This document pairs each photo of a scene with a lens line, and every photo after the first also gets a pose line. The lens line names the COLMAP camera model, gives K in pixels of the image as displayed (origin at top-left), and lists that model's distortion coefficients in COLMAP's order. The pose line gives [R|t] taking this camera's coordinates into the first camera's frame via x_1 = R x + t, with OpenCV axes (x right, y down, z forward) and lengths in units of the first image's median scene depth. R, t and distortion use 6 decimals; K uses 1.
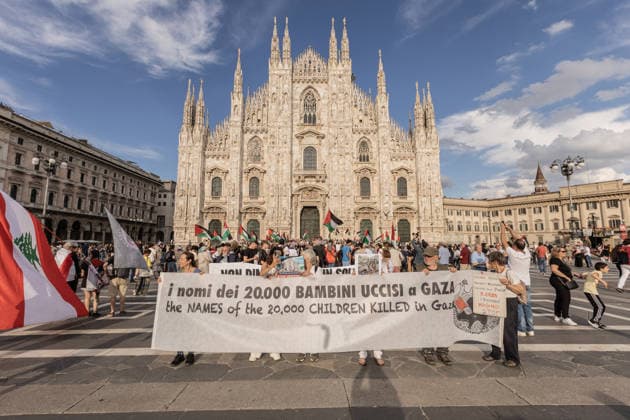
lens RADIAL K [[304.2, 0, 315.0], [0, 304.2, 210.0], [0, 0, 1]] dist [0.000364, -0.000011]
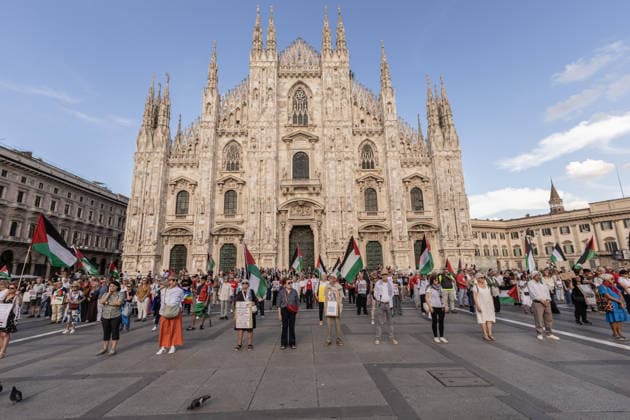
lens RADIAL K [[304.2, 0, 315.0], [0, 304.2, 210.0], [0, 0, 1]] dist [0.000364, -0.000011]
pose [[0.999789, -0.016444, 0.012314, 0.009384], [0.017568, 0.995072, -0.097586, 0.024717], [-0.010649, 0.097782, 0.995151, 0.213249]]
